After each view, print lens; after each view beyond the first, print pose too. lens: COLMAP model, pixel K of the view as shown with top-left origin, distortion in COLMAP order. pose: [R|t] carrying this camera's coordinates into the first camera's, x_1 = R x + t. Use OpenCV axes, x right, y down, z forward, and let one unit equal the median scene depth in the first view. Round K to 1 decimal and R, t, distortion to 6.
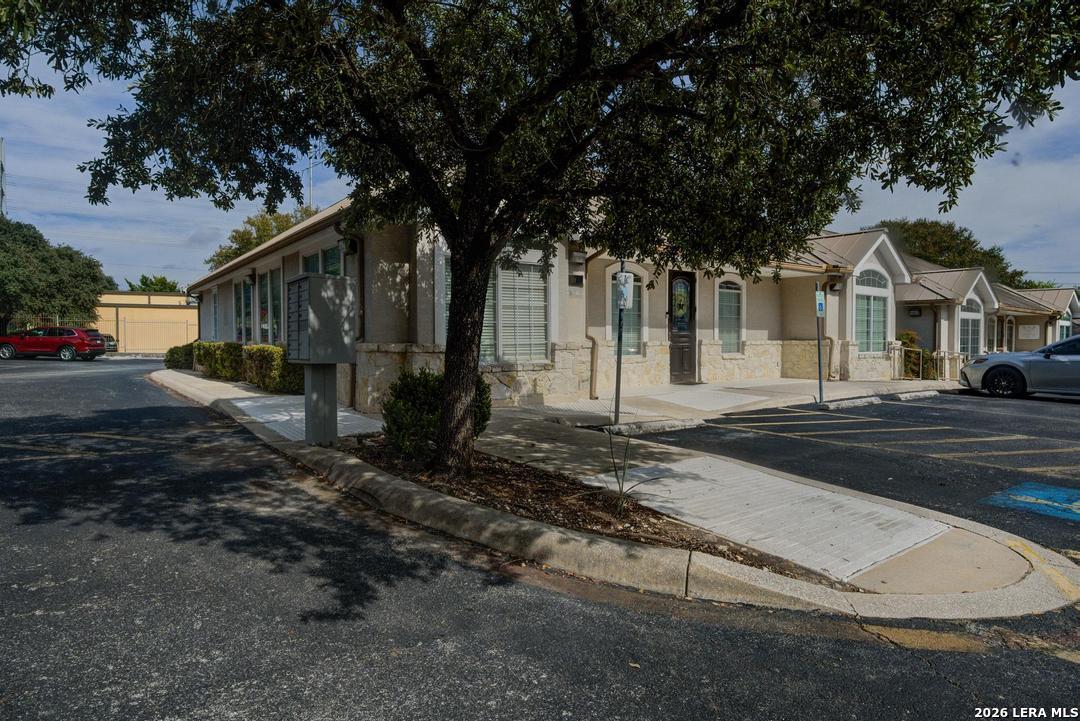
lens RADIAL K [[626.8, 0, 541.1], [0, 626.8, 375.7], [0, 0, 1]] dist [-0.047957, 0.003309]
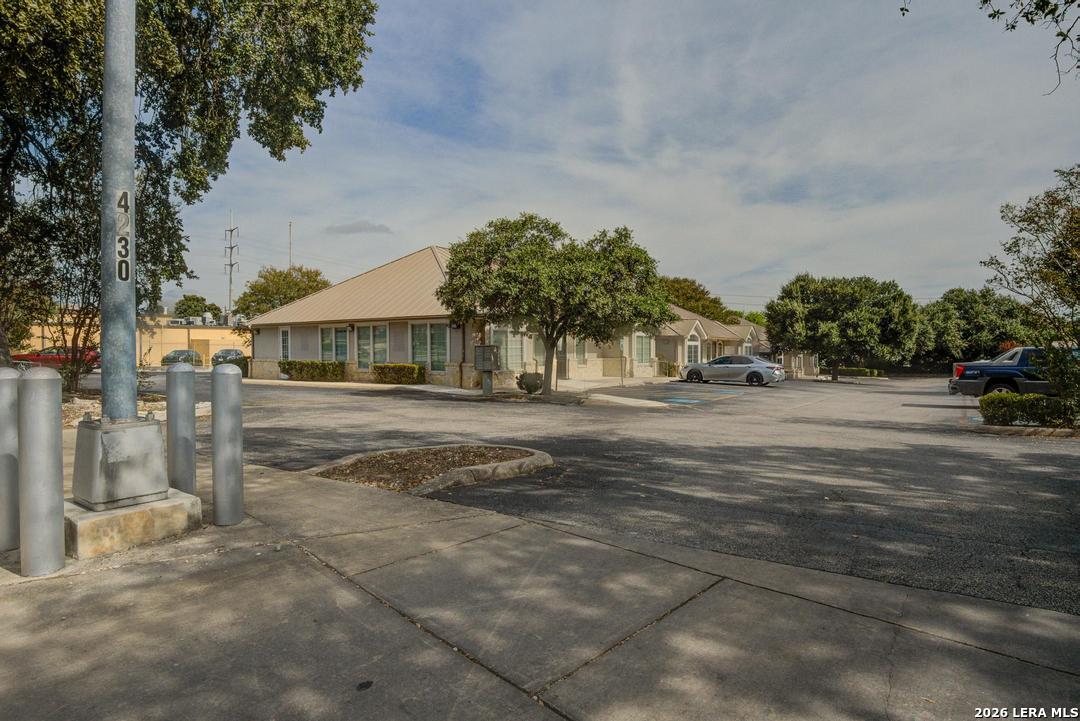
lens RADIAL K [[603.9, 0, 537.2], [0, 603.9, 361.7], [0, 0, 1]] dist [-0.057237, 0.016274]
pose [[0.956465, -0.004798, 0.291807, -0.423270], [0.014324, 0.999432, -0.030515, 0.013407], [-0.291495, 0.033366, 0.955990, -0.883710]]
